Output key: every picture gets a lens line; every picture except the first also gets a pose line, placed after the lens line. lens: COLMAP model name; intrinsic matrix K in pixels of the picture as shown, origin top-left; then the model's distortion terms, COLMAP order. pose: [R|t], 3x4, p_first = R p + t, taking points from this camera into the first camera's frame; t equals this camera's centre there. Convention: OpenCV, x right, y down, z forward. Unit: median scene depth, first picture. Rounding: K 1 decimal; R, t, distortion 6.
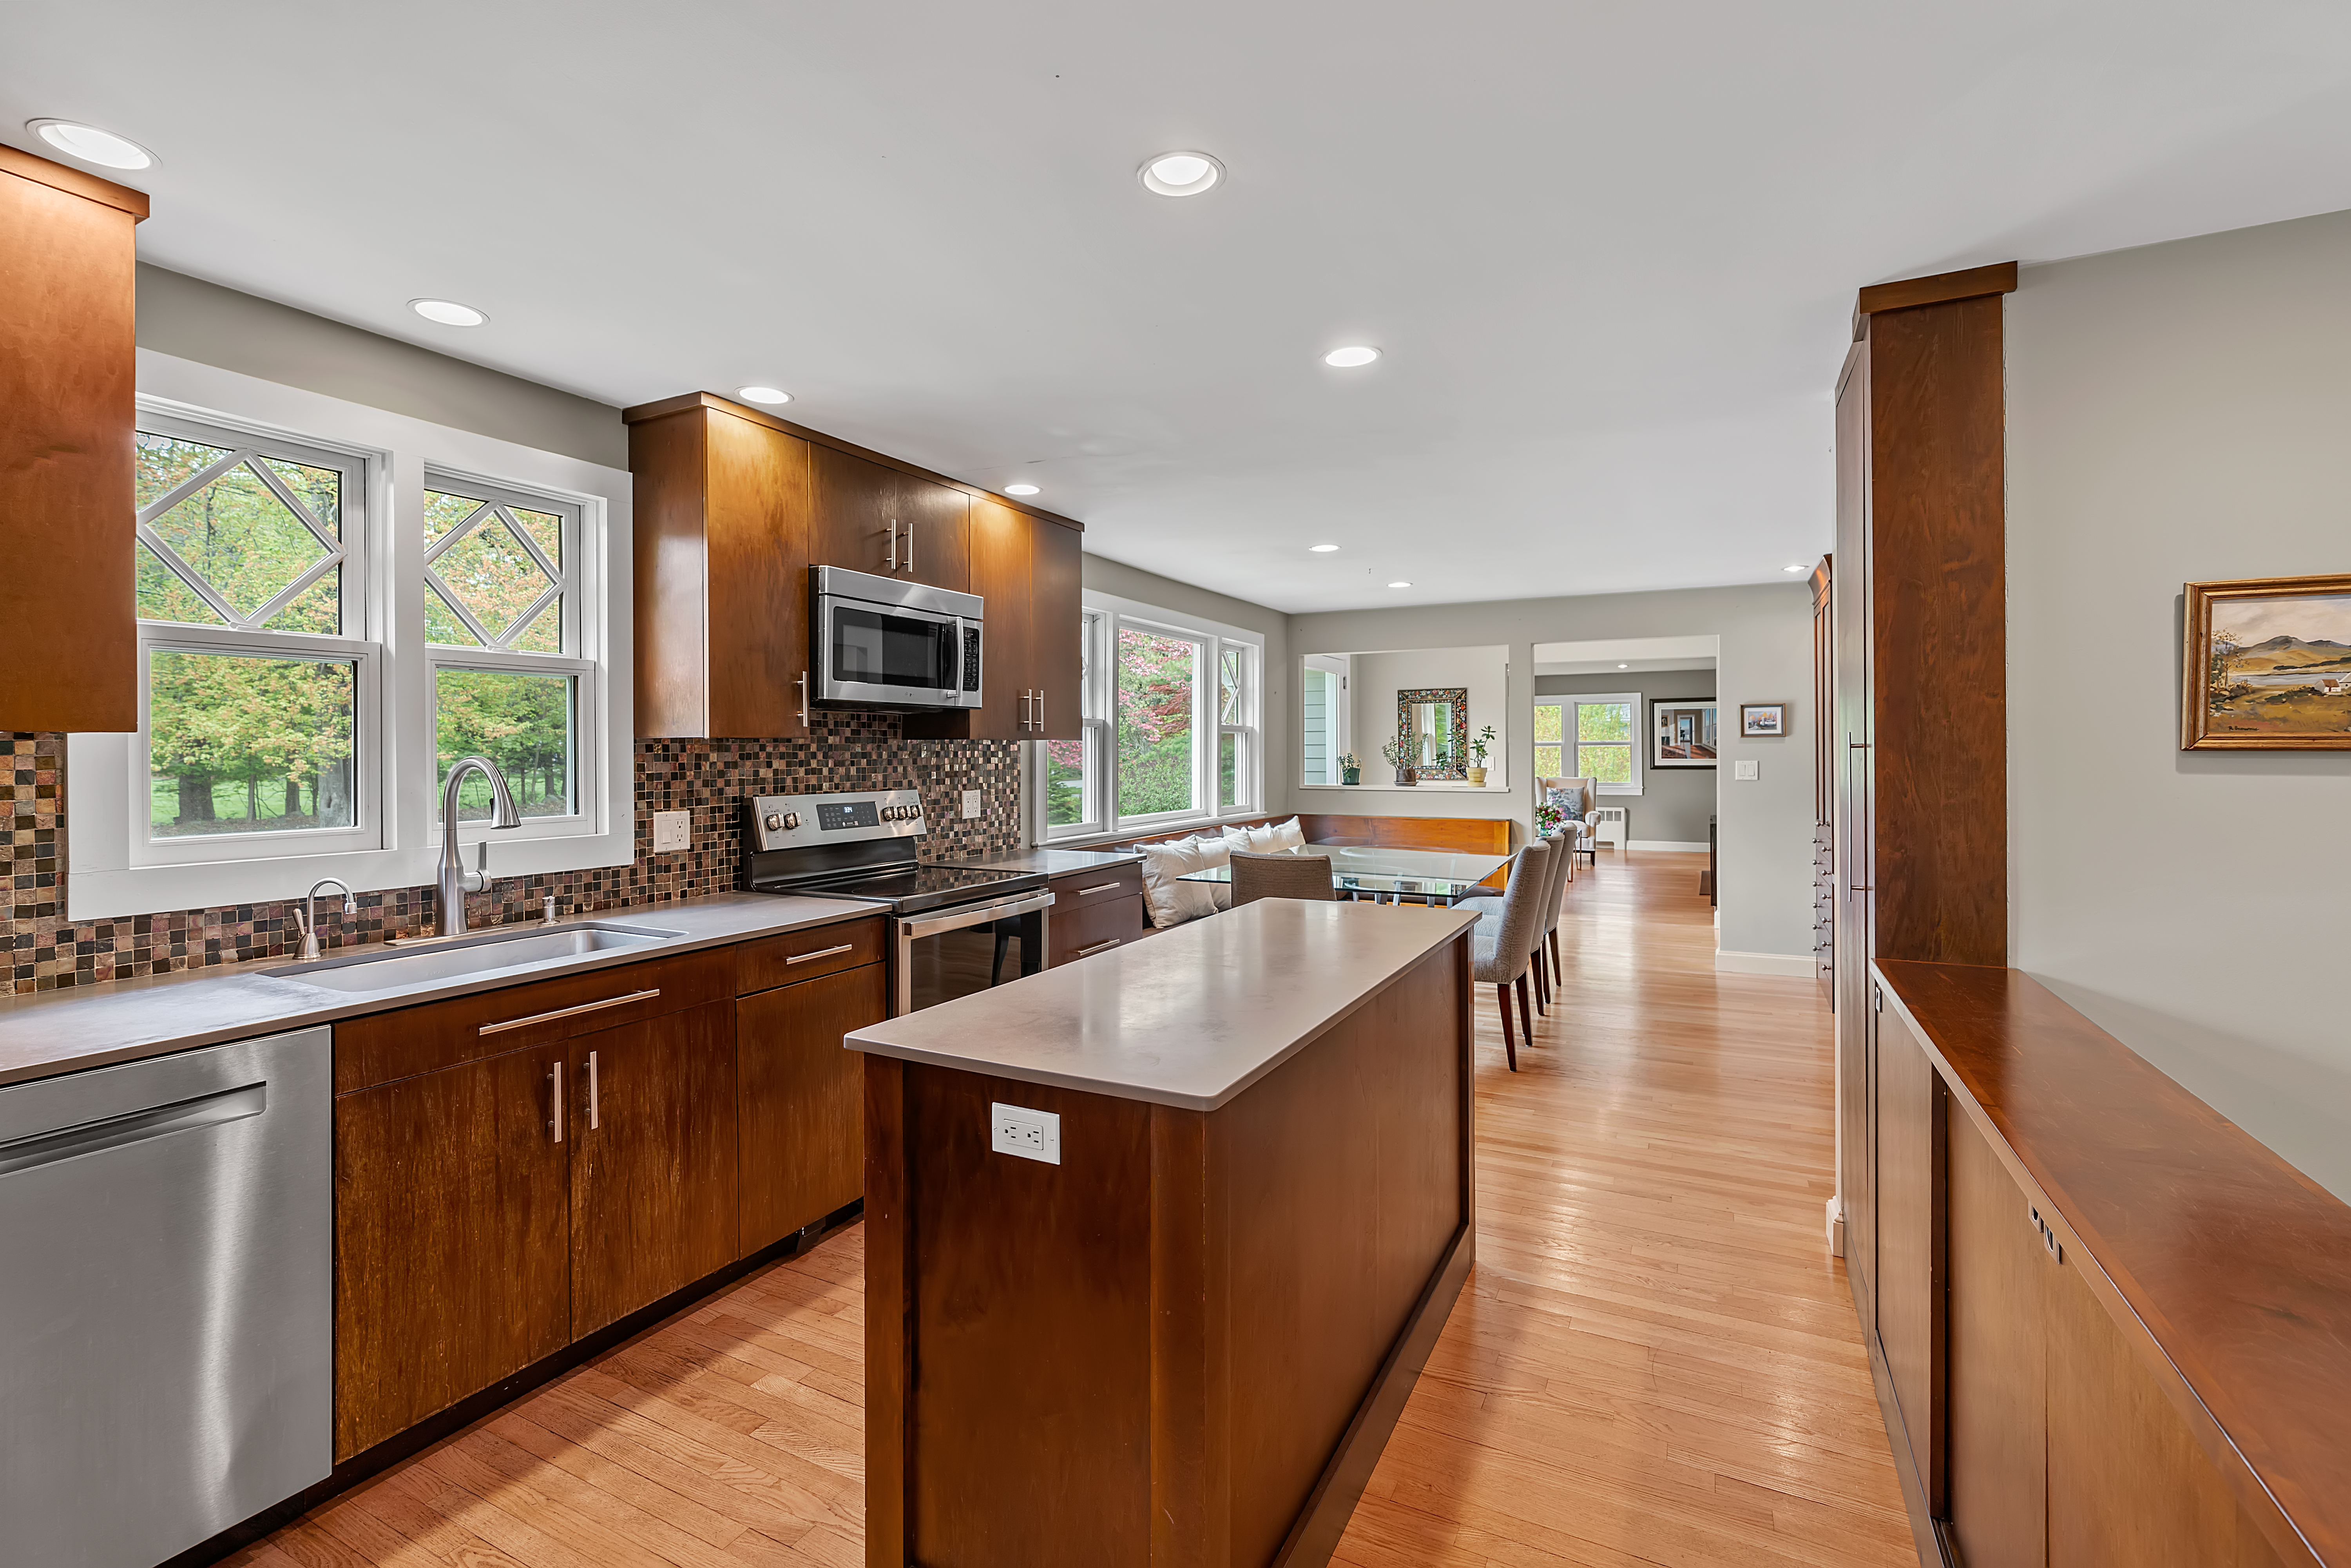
lens RADIAL K [[1051.9, 0, 1180.6], [0, 1051.9, 752.0], [0, 0, 1]] dist [-0.001921, 0.000173]
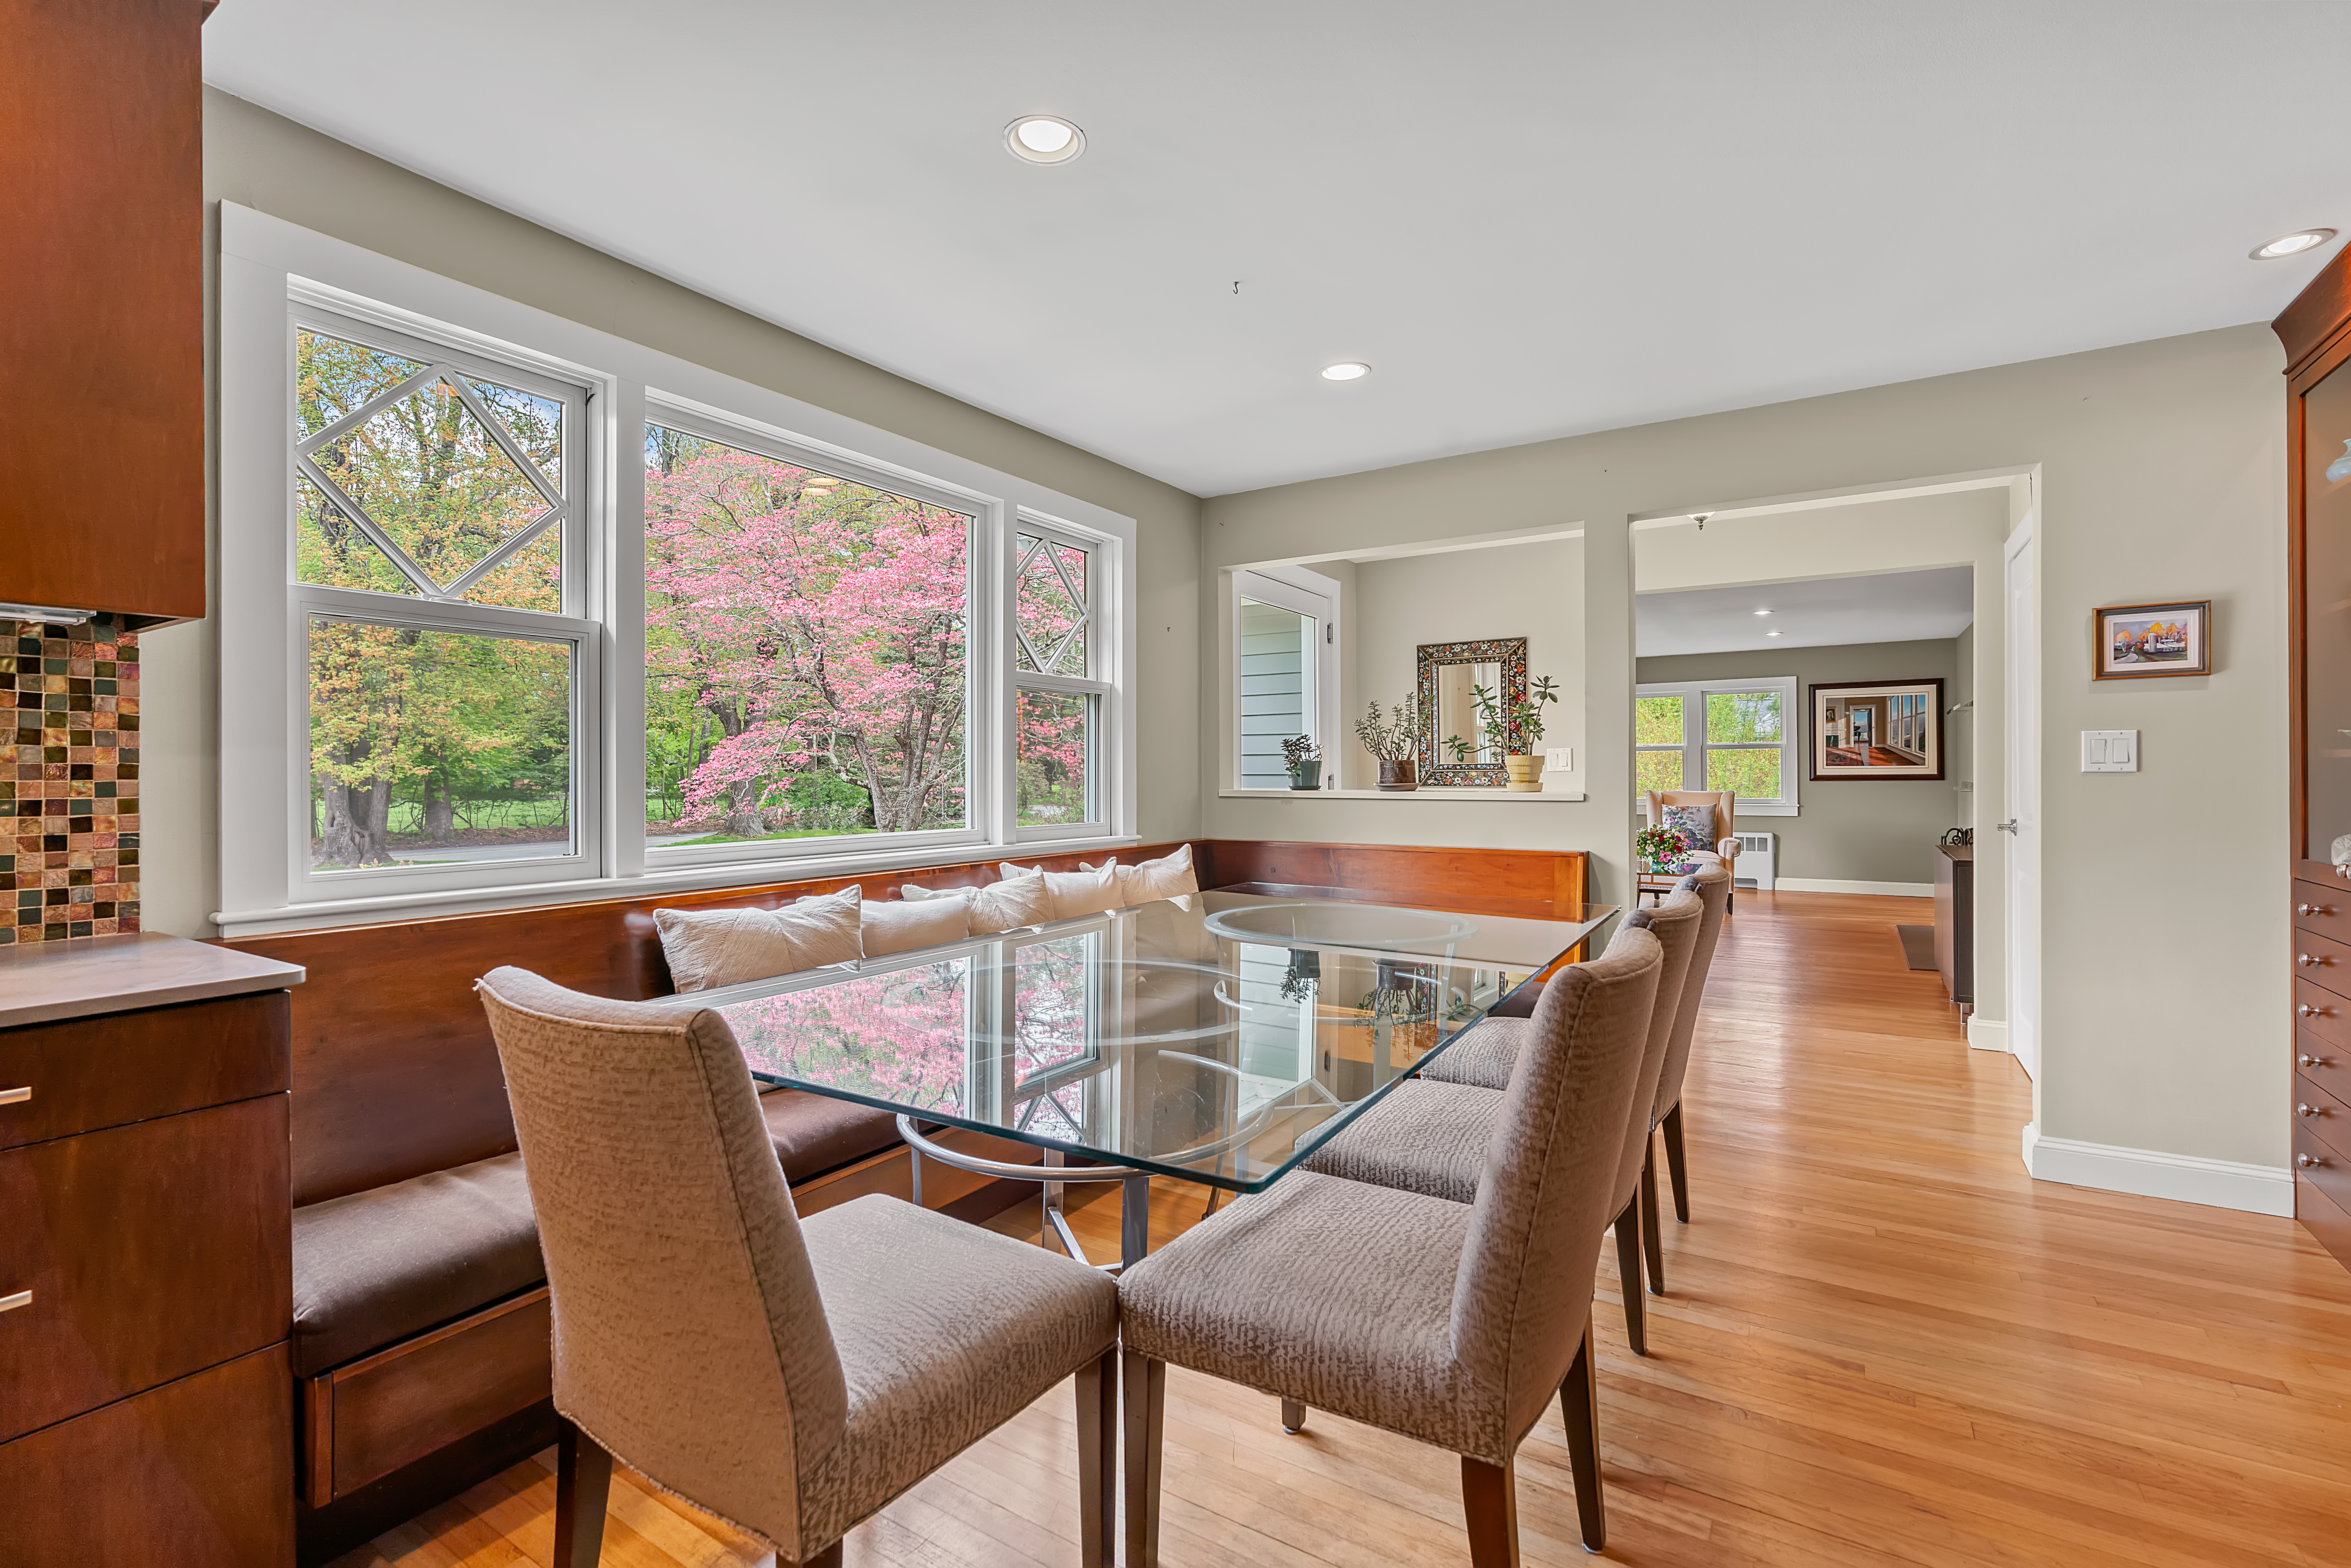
lens RADIAL K [[1056.8, 0, 1173.1], [0, 1056.8, 778.8], [0, 0, 1]] dist [-0.000454, 0.000391]
pose [[0.995025, 0.000021, -0.099624, 0.256748], [0.000305, 0.999995, 0.003263, 0.040799], [0.099624, -0.003277, 0.995020, 0.726331]]
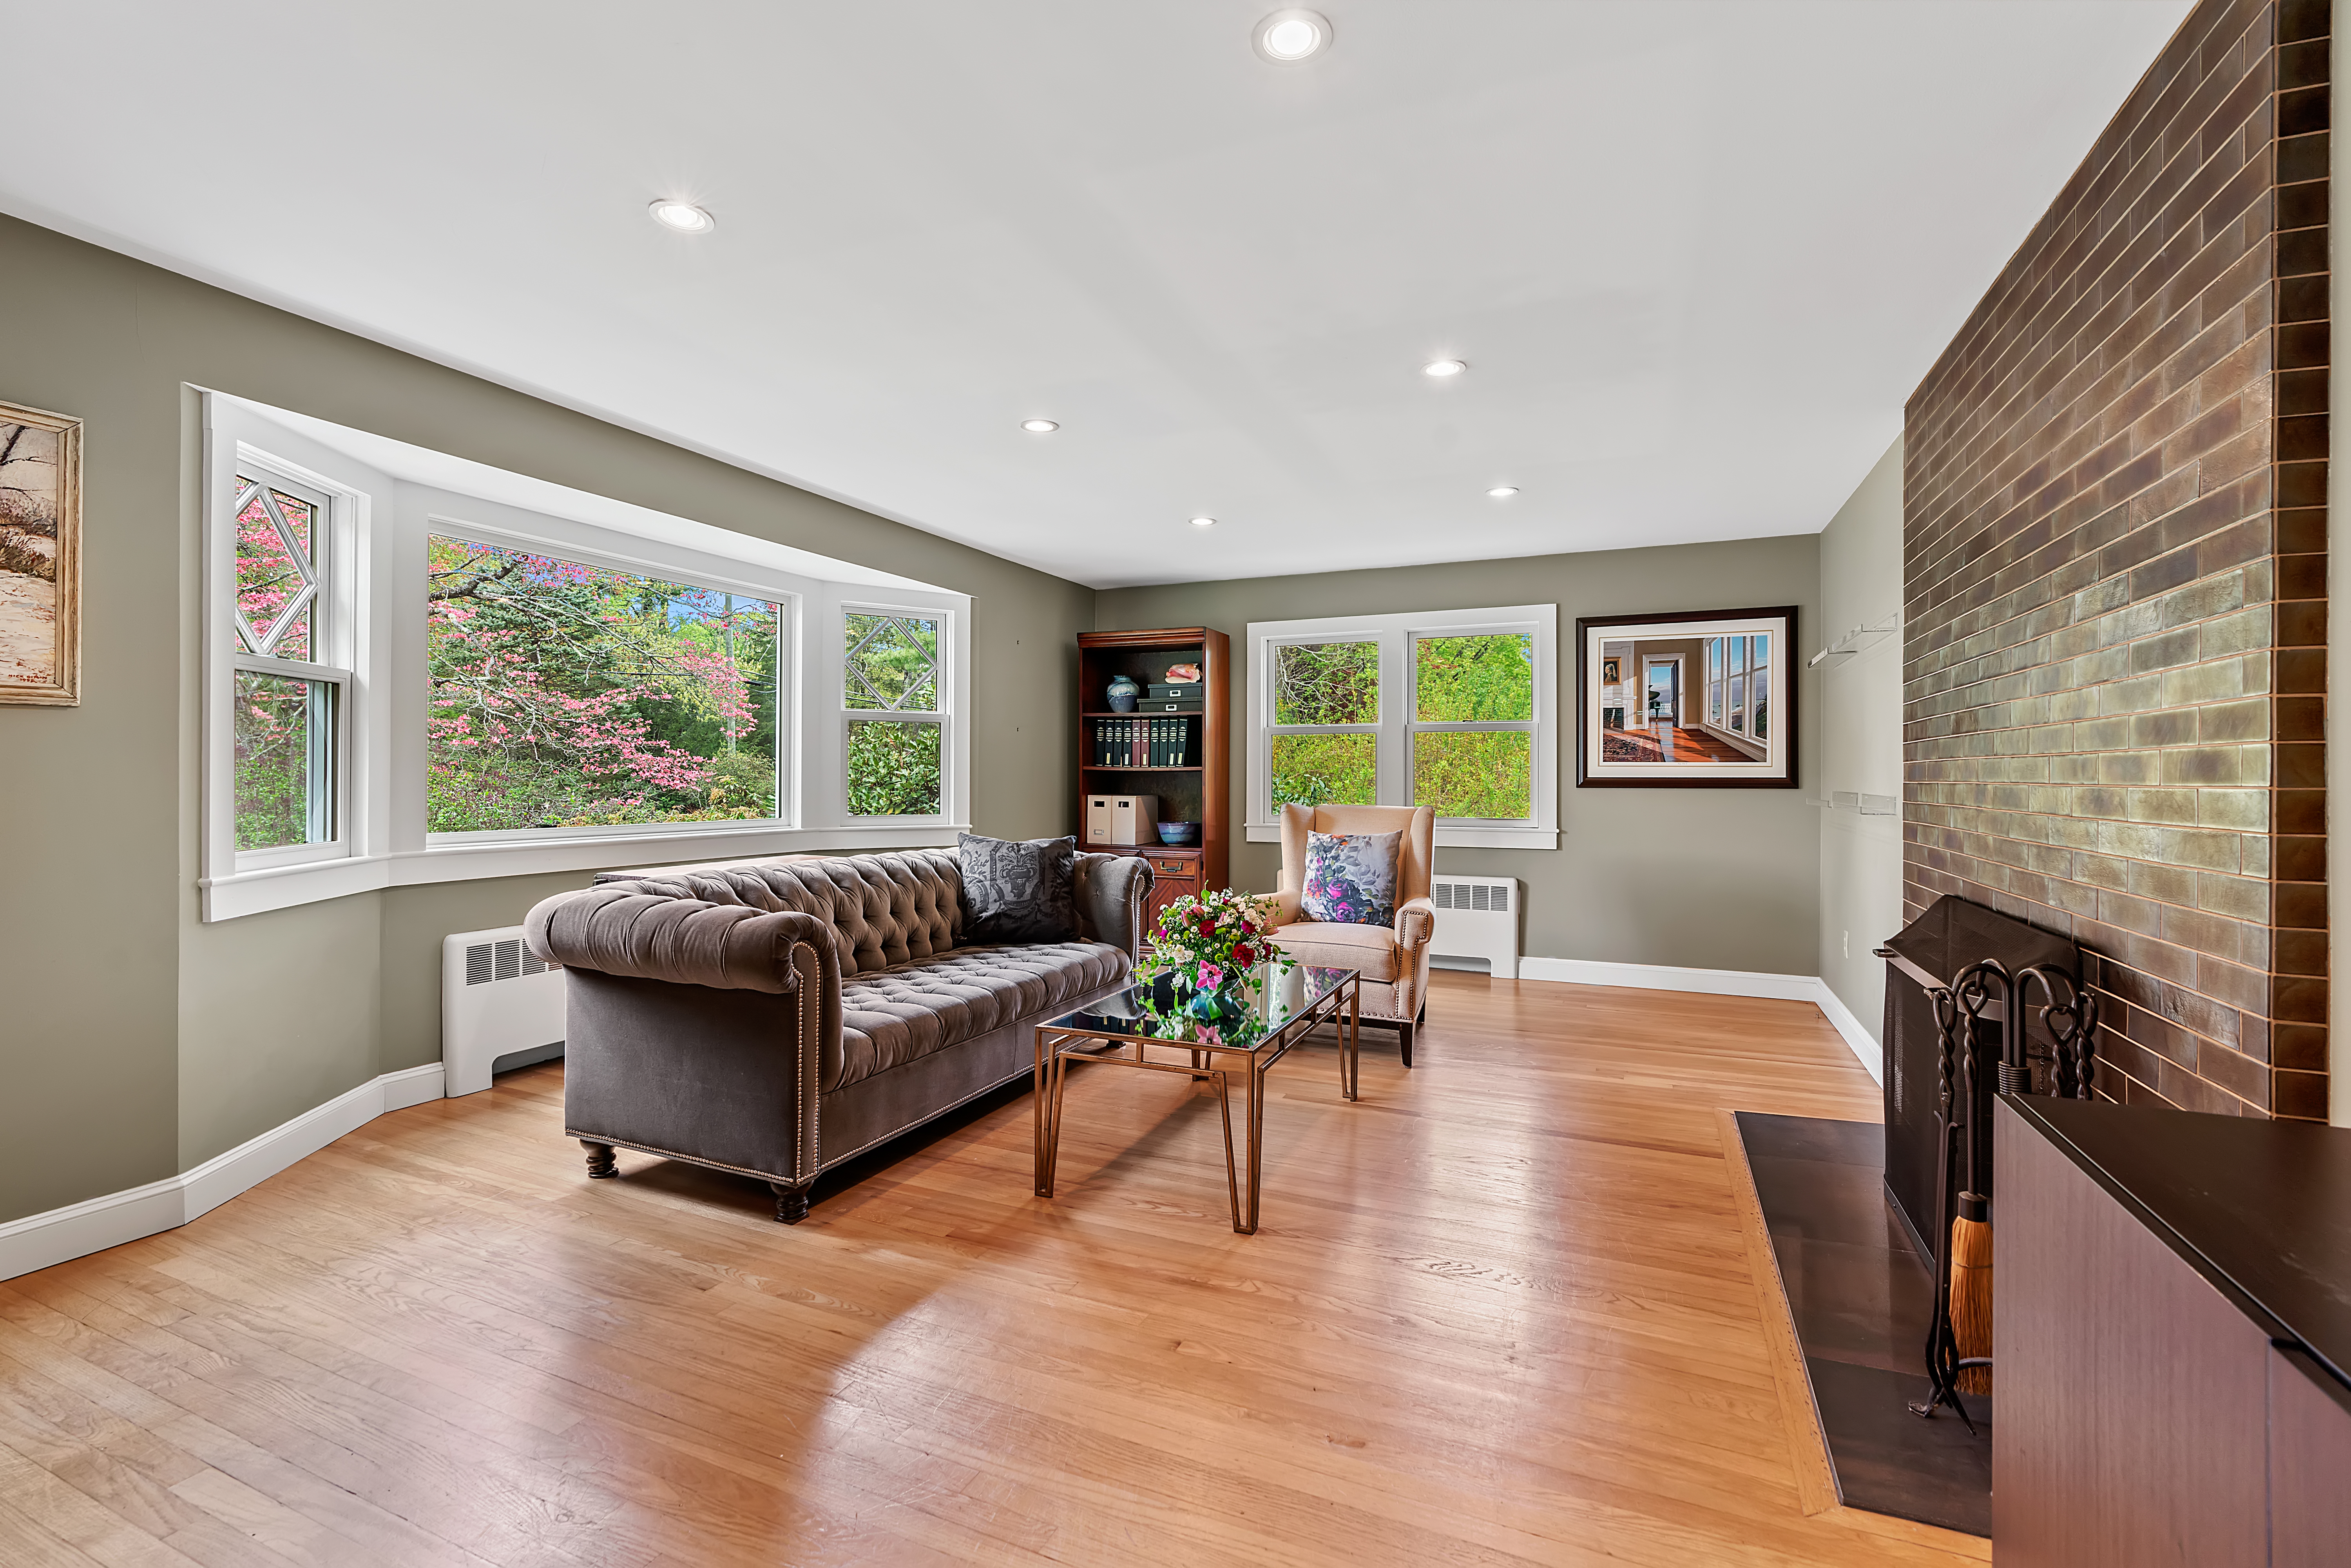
lens RADIAL K [[1065.6, 0, 1163.6], [0, 1065.6, 769.2], [0, 0, 1]] dist [-0.003350, 0.003546]
pose [[0.999062, 0.009589, 0.042220, 0.855752], [-0.009466, 0.999950, -0.003121, 0.039537], [-0.042248, 0.002719, 0.999103, 1.888537]]
